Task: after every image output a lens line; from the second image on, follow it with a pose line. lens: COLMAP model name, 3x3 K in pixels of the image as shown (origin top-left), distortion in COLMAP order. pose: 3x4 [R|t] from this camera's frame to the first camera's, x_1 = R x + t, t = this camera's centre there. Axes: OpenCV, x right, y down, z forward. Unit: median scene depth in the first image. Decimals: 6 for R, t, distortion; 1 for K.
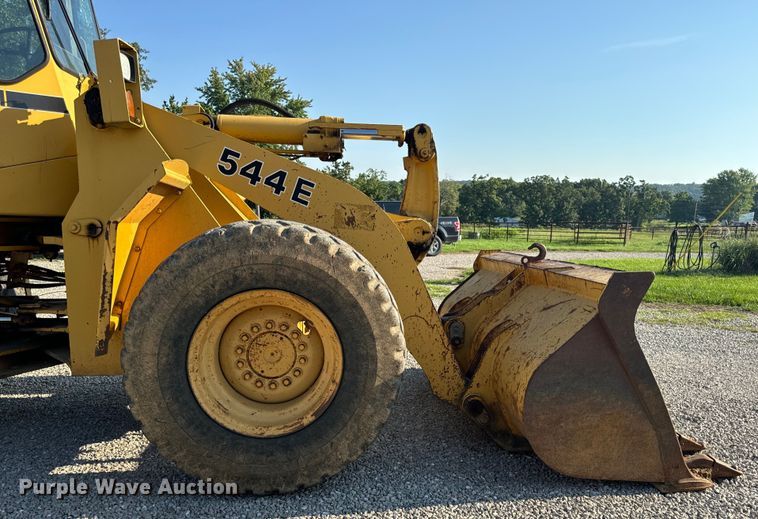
lens RADIAL K [[559.4, 0, 402.0], [0, 559.4, 299.5], [0, 0, 1]] dist [0.148373, -0.264717]
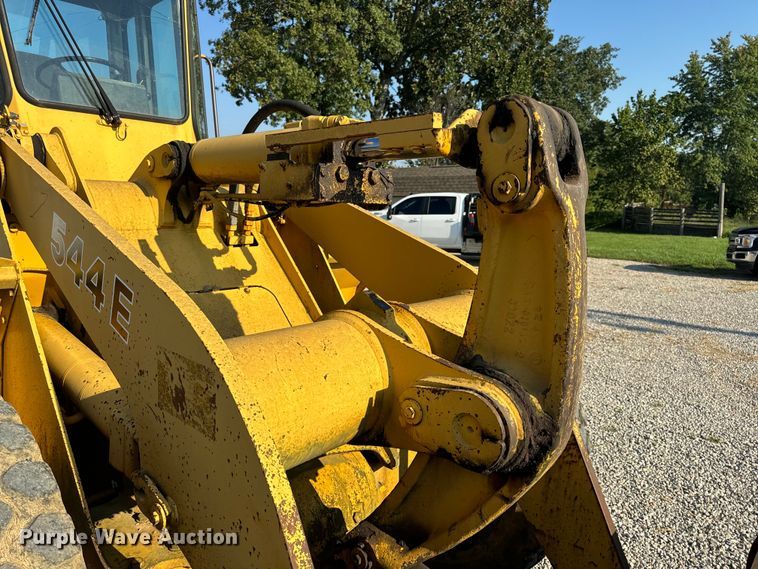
lens RADIAL K [[543.5, 0, 373.1], [0, 543.5, 286.6], [0, 0, 1]] dist [0.055181, -0.068919]
pose [[0.666118, 0.094275, -0.739864, 0.250654], [-0.099258, 0.994361, 0.037338, -0.238910], [0.739212, 0.048566, 0.671719, 0.850446]]
